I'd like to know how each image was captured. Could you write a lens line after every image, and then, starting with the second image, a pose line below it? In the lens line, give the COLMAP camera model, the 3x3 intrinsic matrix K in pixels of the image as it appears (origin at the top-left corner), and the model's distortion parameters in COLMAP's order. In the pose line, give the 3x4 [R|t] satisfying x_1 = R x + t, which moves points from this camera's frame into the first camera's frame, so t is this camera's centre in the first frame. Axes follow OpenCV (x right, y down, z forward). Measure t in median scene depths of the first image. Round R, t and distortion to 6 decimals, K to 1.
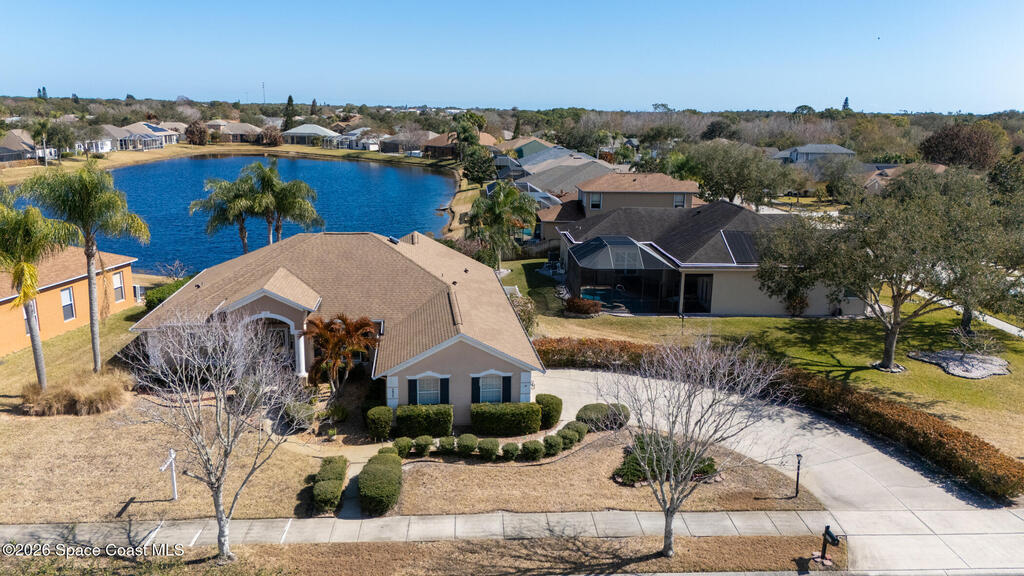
lens RADIAL K [[752.1, 0, 512.0], [0, 752.1, 288.0], [0, 0, 1]] dist [0.076648, -0.076826]
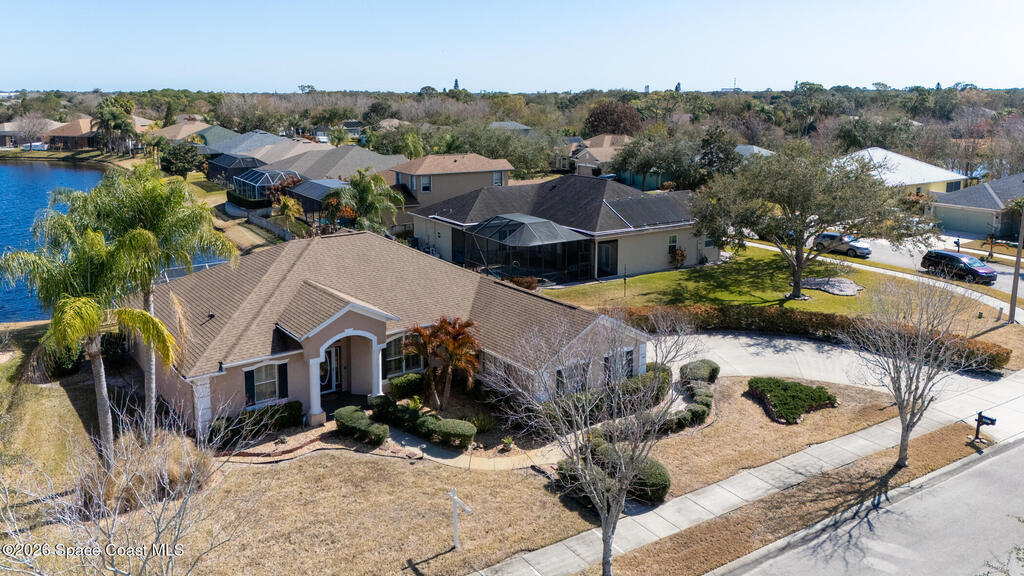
lens RADIAL K [[776.1, 0, 502.8], [0, 776.1, 218.7], [0, 0, 1]] dist [0.042921, -0.011892]
pose [[0.874740, -0.091593, 0.475858, -0.467630], [0.123613, 0.991664, -0.036355, -0.031648], [-0.468561, 0.090623, 0.878771, 0.098467]]
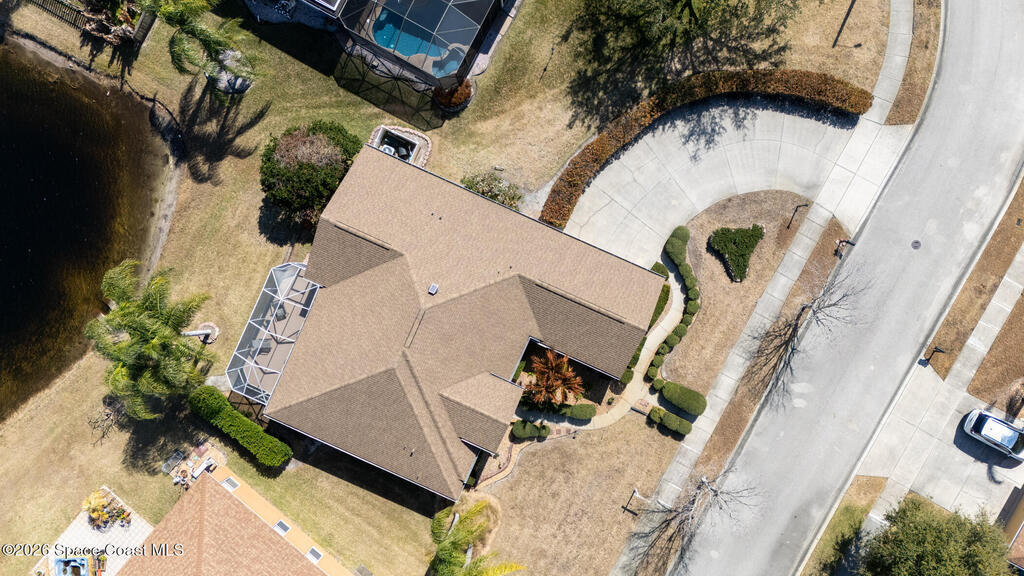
lens RADIAL K [[752.1, 0, 512.0], [0, 752.1, 288.0], [0, 0, 1]] dist [0.076648, -0.076826]
pose [[0.526242, -0.849472, -0.038285, -0.057096], [0.235327, 0.102223, 0.966525, -1.030819], [-0.817123, -0.517636, 0.253698, 0.615194]]
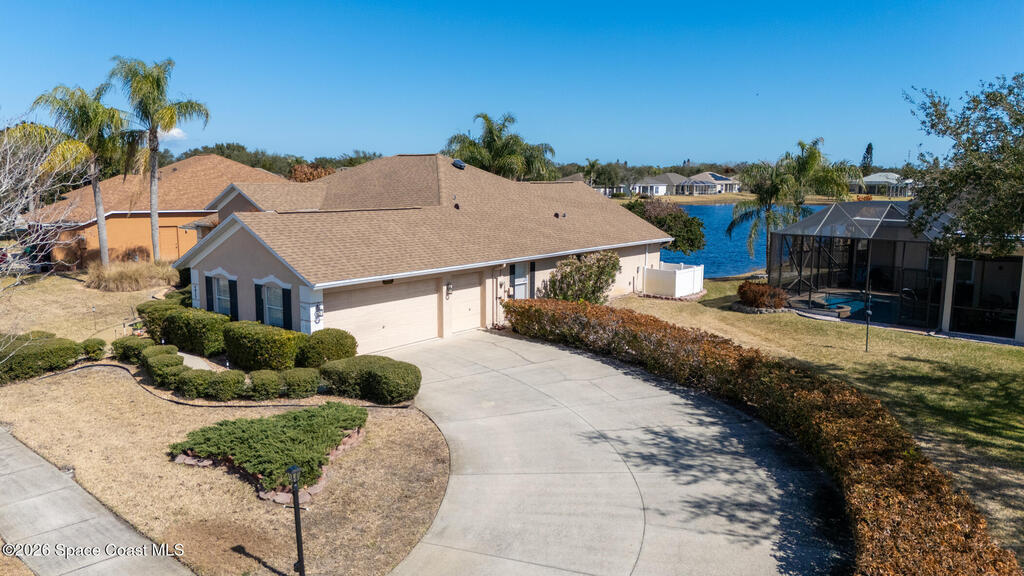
lens RADIAL K [[752.1, 0, 512.0], [0, 752.1, 288.0], [0, 0, 1]] dist [0.076648, -0.076826]
pose [[0.699552, 0.091747, -0.708668, 0.437448], [-0.158199, 0.986999, -0.028383, 0.075668], [0.696851, 0.131966, 0.704971, 0.484968]]
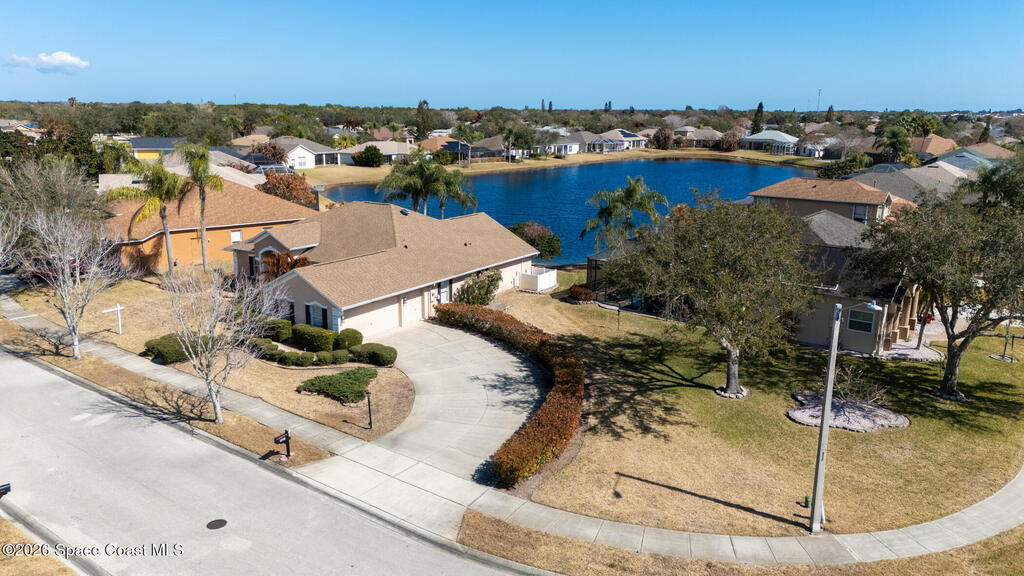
lens RADIAL K [[747.3, 0, 512.0], [0, 747.3, 288.0], [0, 0, 1]] dist [0.091792, -0.084771]
pose [[0.763481, 0.139415, -0.630603, 0.778040], [-0.145221, 0.988477, 0.042713, -0.016539], [0.629292, 0.058966, 0.774929, 0.130577]]
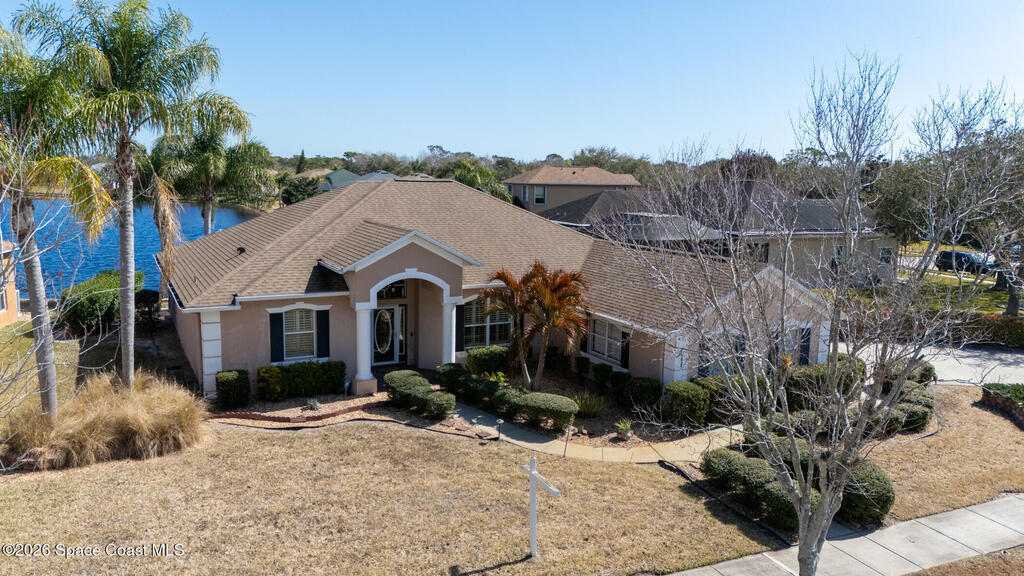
lens RADIAL K [[752.1, 0, 512.0], [0, 752.1, 288.0], [0, 0, 1]] dist [0.076648, -0.076826]
pose [[0.937588, -0.051715, 0.343882, -0.372706], [0.077667, 0.995042, -0.062117, 0.075459], [-0.338964, 0.084948, 0.936956, 0.301888]]
